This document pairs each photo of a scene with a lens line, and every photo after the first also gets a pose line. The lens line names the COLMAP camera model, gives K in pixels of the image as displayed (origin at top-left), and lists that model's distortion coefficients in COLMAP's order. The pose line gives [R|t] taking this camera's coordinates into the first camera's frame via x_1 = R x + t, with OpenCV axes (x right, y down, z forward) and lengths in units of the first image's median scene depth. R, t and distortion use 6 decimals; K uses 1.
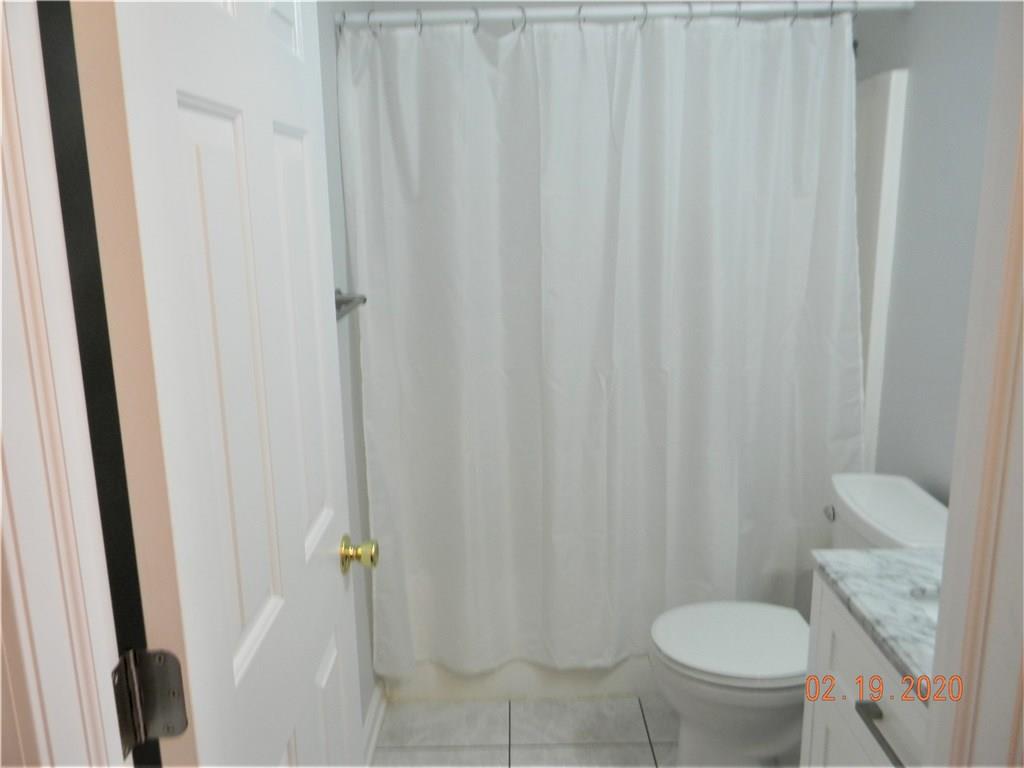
lens RADIAL K [[832.5, 0, 512.0], [0, 832.5, 384.0], [0, 0, 1]] dist [0.013913, 0.002786]
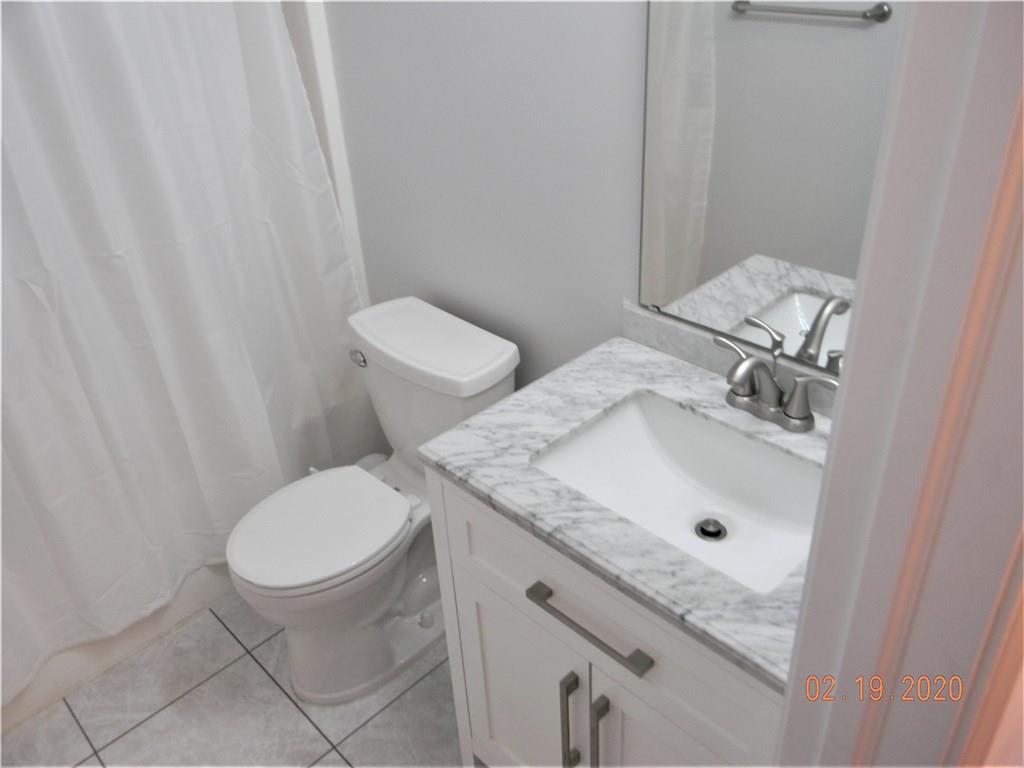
lens RADIAL K [[832.5, 0, 512.0], [0, 832.5, 384.0], [0, 0, 1]] dist [0.013913, 0.002786]
pose [[0.724601, -0.376527, 0.577218, -0.047852], [0.195464, 0.915446, 0.351784, -0.118383], [-0.660868, -0.142078, 0.736931, 0.192134]]
